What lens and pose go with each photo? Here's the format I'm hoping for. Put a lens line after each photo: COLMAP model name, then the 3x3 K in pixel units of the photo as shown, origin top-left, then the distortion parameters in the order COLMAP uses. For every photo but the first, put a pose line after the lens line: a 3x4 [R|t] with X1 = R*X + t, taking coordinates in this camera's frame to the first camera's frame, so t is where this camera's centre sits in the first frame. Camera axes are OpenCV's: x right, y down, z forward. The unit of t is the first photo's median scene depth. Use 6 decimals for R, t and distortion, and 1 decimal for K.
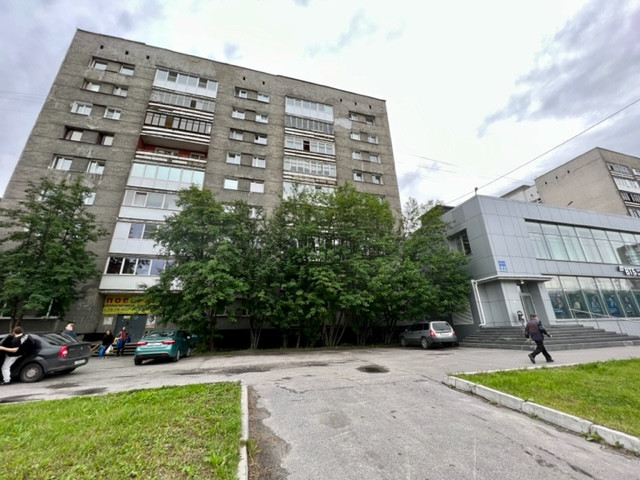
lens RADIAL K [[255.2, 0, 319.7], [0, 255.2, 240.0], [0, 0, 1]] dist [-0.002266, 0.000556]
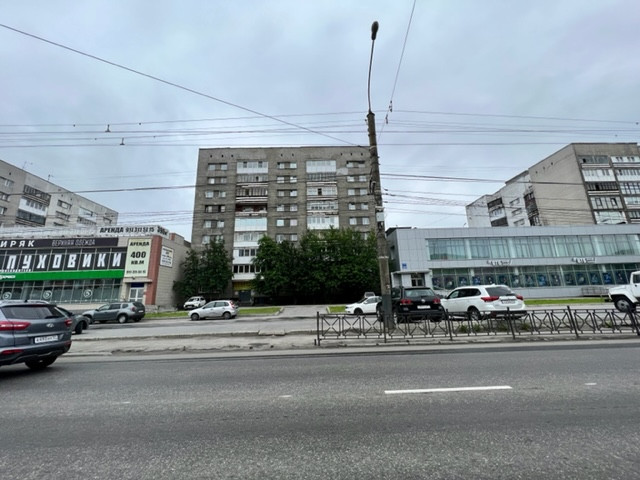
lens RADIAL K [[255.2, 0, 320.0], [0, 255.2, 239.9], [0, 0, 1]] dist [-0.002266, 0.000556]
pose [[0.968013, -0.059120, -0.243836, 0.394889], [0.090054, 0.988954, 0.117730, -0.286819], [0.234183, -0.135922, 0.962644, -0.781537]]
